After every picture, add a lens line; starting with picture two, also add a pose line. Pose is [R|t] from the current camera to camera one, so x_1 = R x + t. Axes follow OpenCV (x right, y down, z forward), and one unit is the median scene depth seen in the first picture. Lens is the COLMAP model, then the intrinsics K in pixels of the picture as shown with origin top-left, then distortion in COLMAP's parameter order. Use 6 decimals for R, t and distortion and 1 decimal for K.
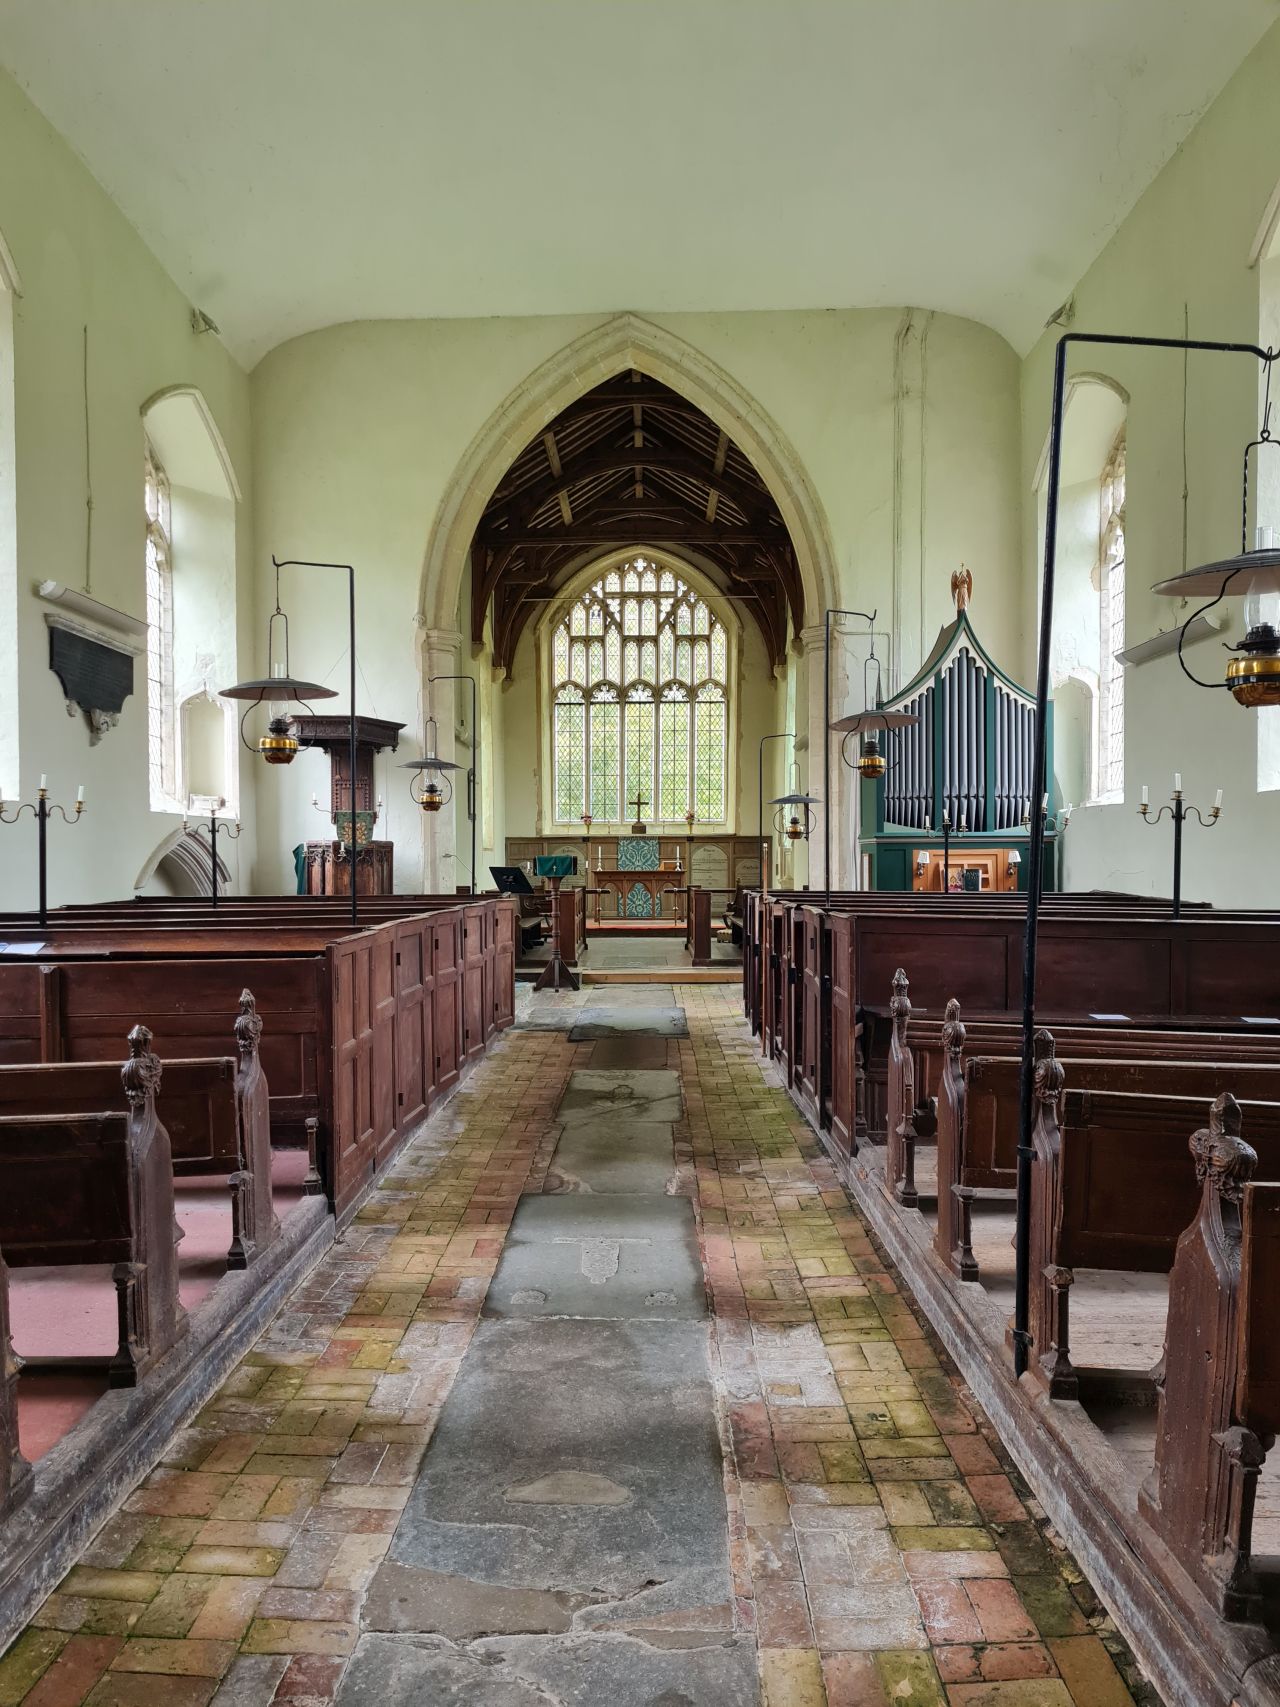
lens RADIAL K [[1286.7, 0, 627.2], [0, 1286.7, 863.2], [0, 0, 1]] dist [0.056927, -0.038782]
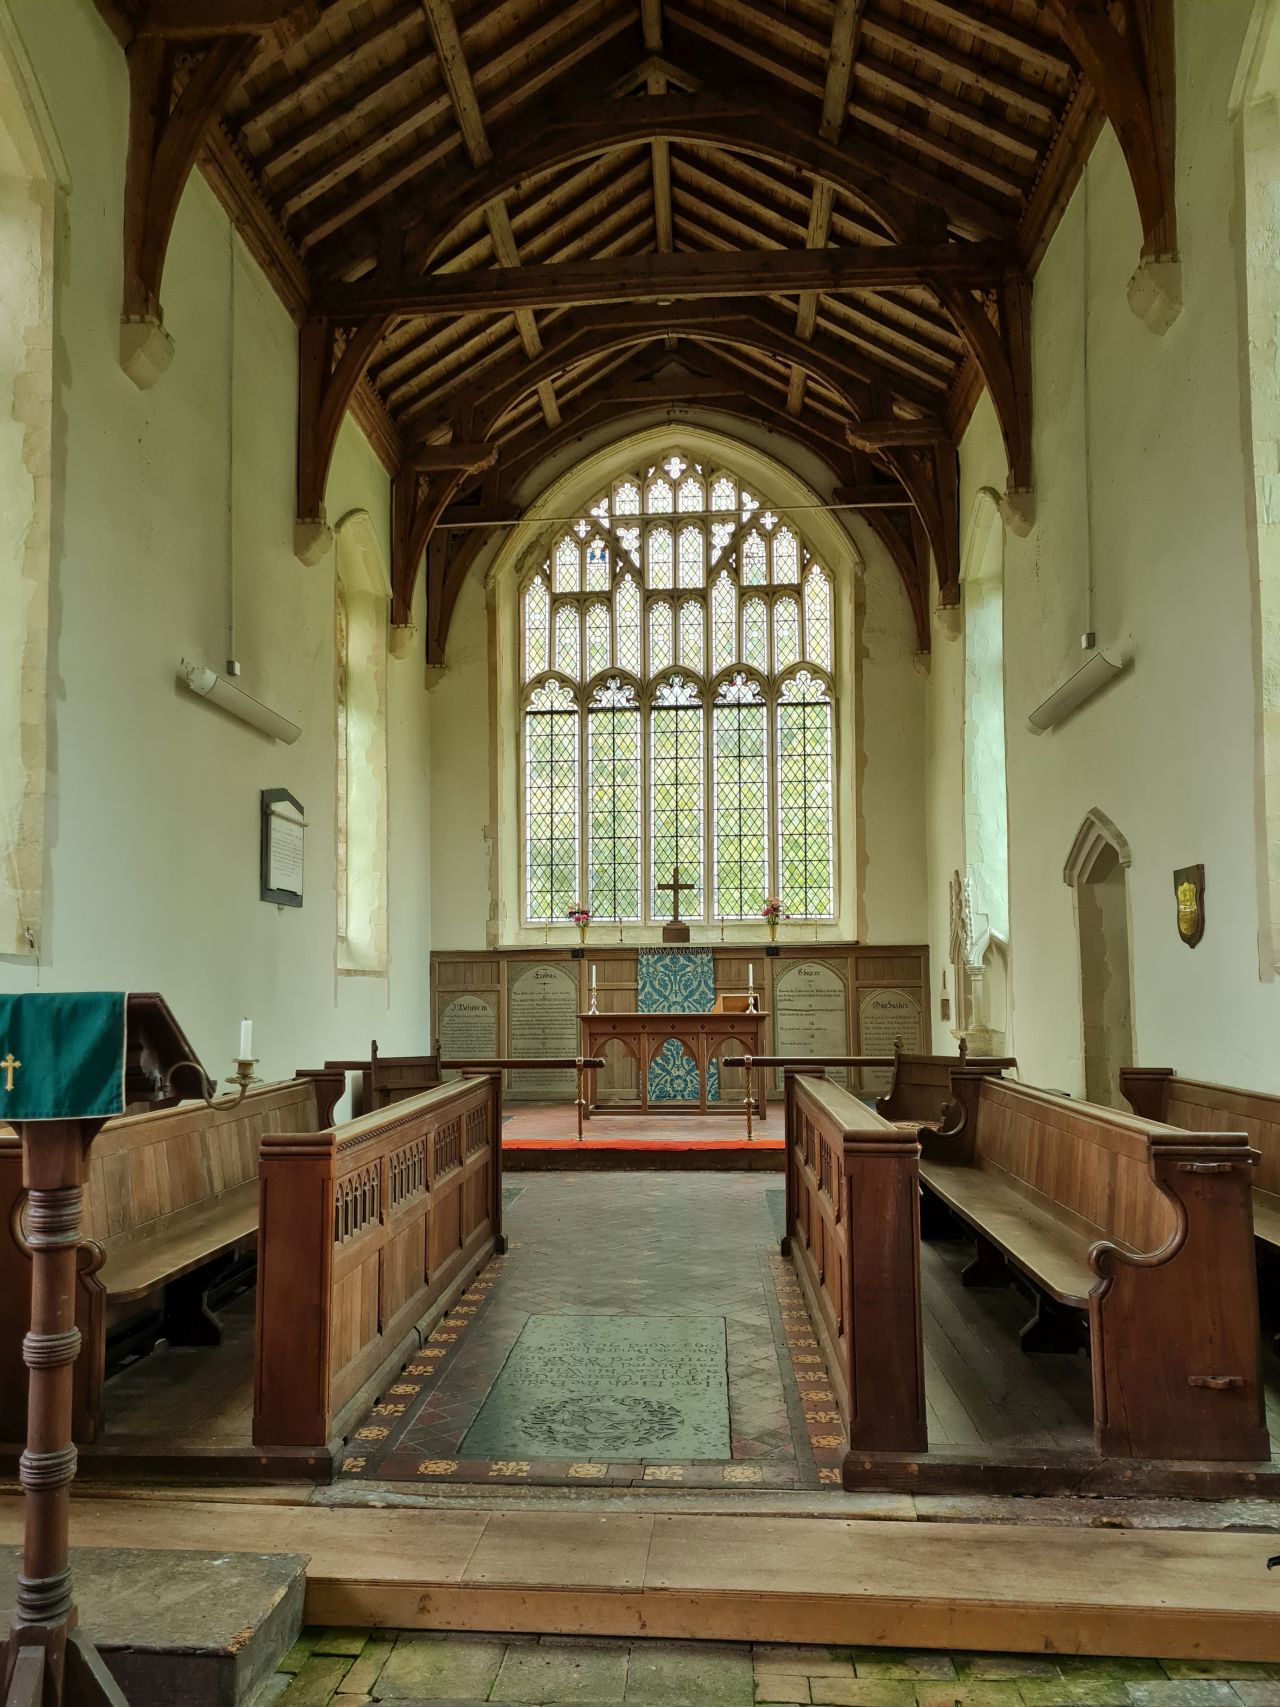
lens RADIAL K [[1286.7, 0, 622.1], [0, 1286.7, 866.3], [0, 0, 1]] dist [0.056927, -0.038782]
pose [[0.998508, -0.010685, -0.053553, 0.015579], [0.005464, 0.995298, -0.096705, -0.002763], [0.054334, 0.096268, 0.993871, 0.458610]]
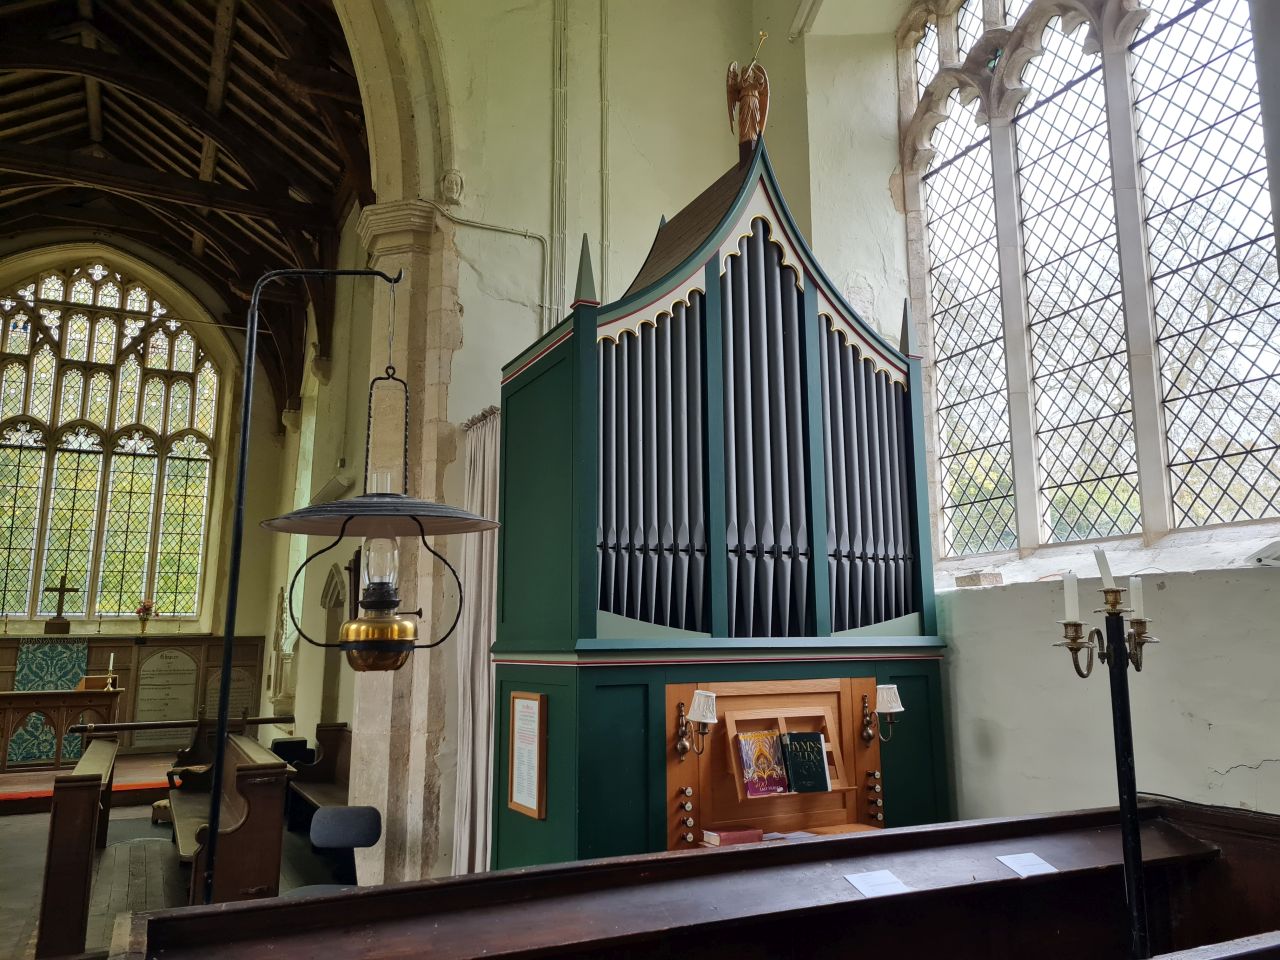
lens RADIAL K [[964.8, 0, 666.1], [0, 964.8, 473.8], [0, 0, 1]] dist [0.056927, -0.038782]
pose [[0.877709, 0.078615, 0.472701, 0.040480], [0.008498, 0.983742, -0.179386, -0.010262], [-0.479118, 0.161466, 0.862772, 0.371282]]
